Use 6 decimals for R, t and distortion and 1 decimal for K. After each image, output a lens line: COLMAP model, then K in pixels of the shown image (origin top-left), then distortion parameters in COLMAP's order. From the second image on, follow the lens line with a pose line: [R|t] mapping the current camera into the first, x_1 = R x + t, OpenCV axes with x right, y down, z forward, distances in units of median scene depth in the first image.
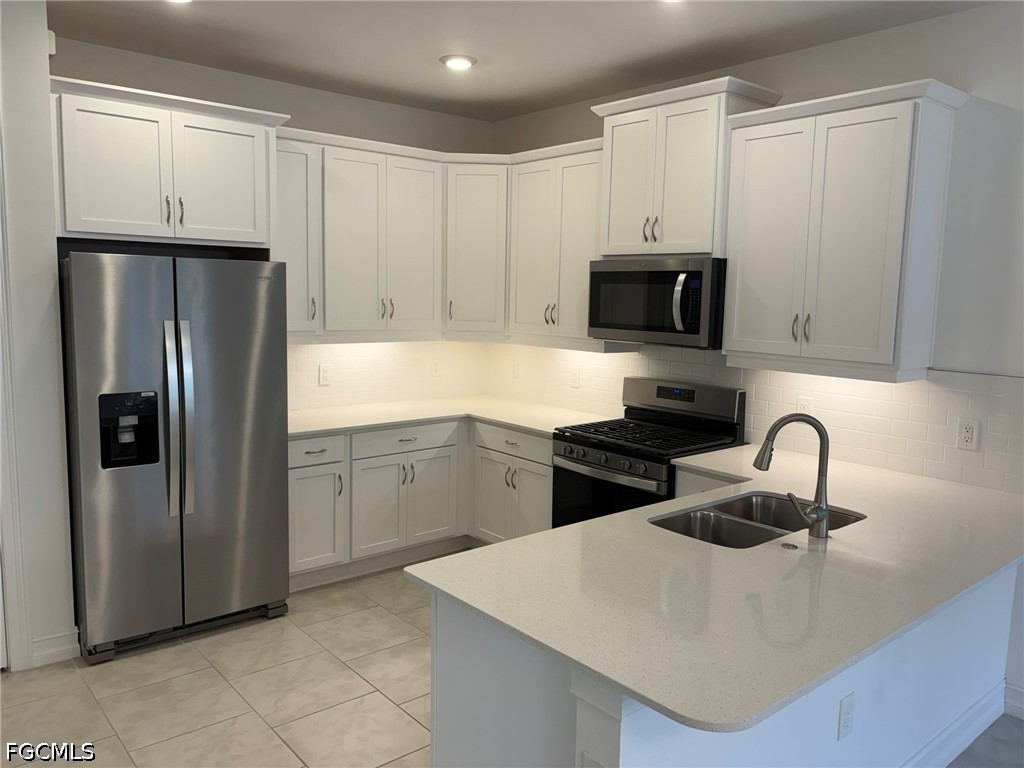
lens RADIAL K [[777.7, 0, 513.5], [0, 777.7, 378.8], [0, 0, 1]] dist [0.037194, -0.041692]
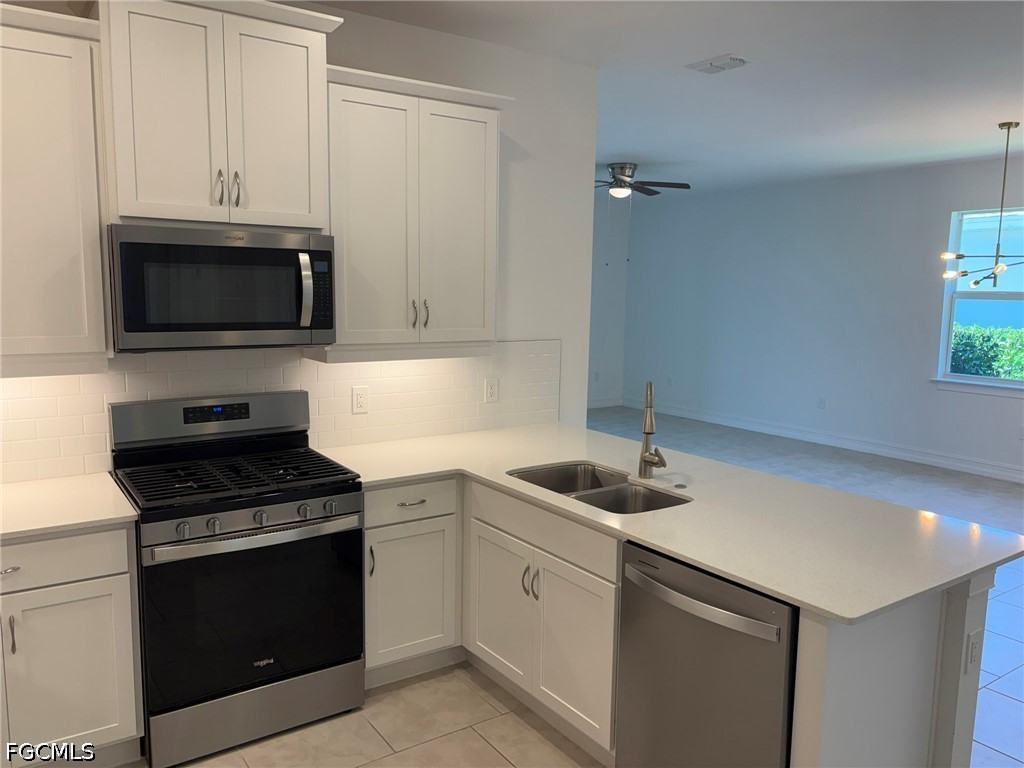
lens RADIAL K [[777.7, 0, 515.0], [0, 777.7, 389.8], [0, 0, 1]] dist [0.037194, -0.041692]
pose [[0.092861, -0.151800, 0.984039, -0.522284], [0.100511, 0.984690, 0.142416, -0.084417], [-0.990593, 0.085682, 0.106697, 0.669601]]
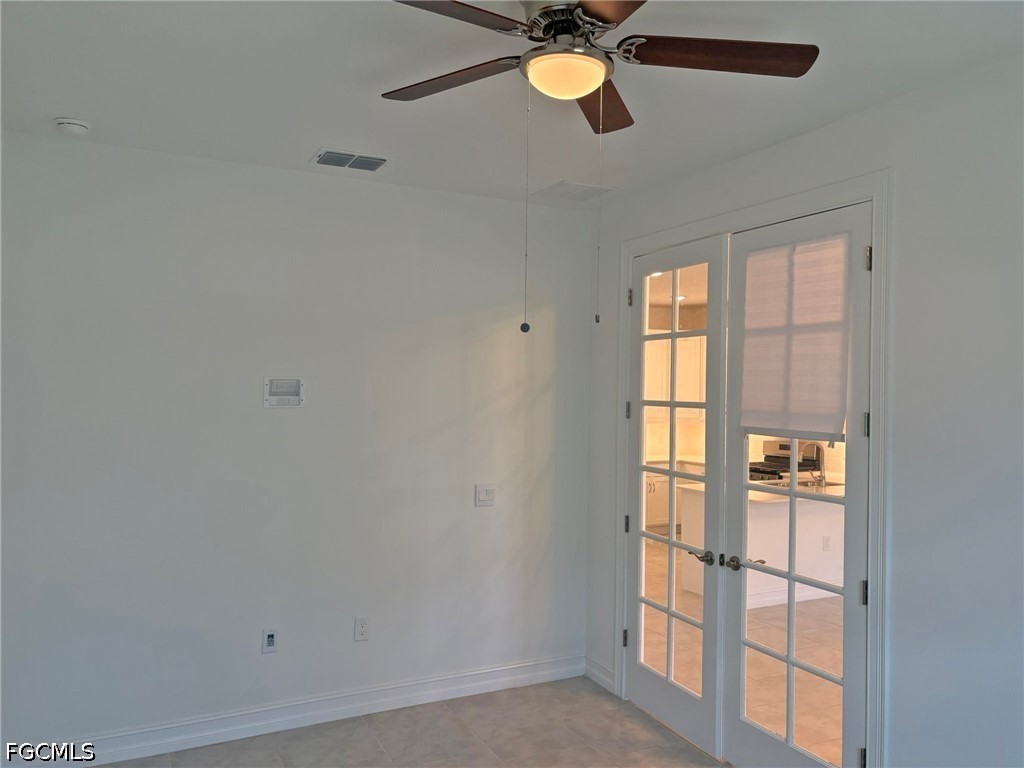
lens RADIAL K [[777.7, 0, 512.0], [0, 777.7, 385.2], [0, 0, 1]] dist [0.037194, -0.041692]
pose [[0.976071, -0.008990, -0.217266, -0.054881], [-0.015391, 0.993783, -0.110265, 0.097068], [0.216906, 0.110971, 0.969864, -1.209831]]
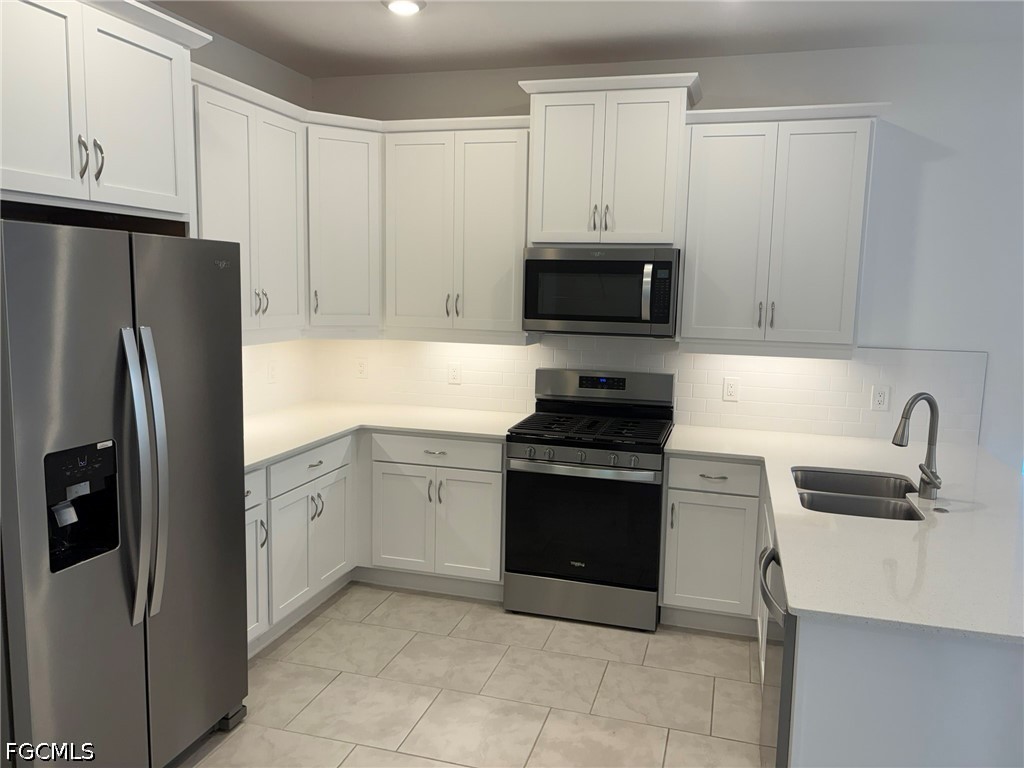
lens RADIAL K [[777.7, 0, 512.1], [0, 777.7, 383.8], [0, 0, 1]] dist [0.037194, -0.041692]
pose [[0.830584, -0.075410, 0.551765, -0.465086], [0.059784, 0.997138, 0.046286, -0.034760], [-0.553676, -0.005458, 0.832715, 0.240445]]
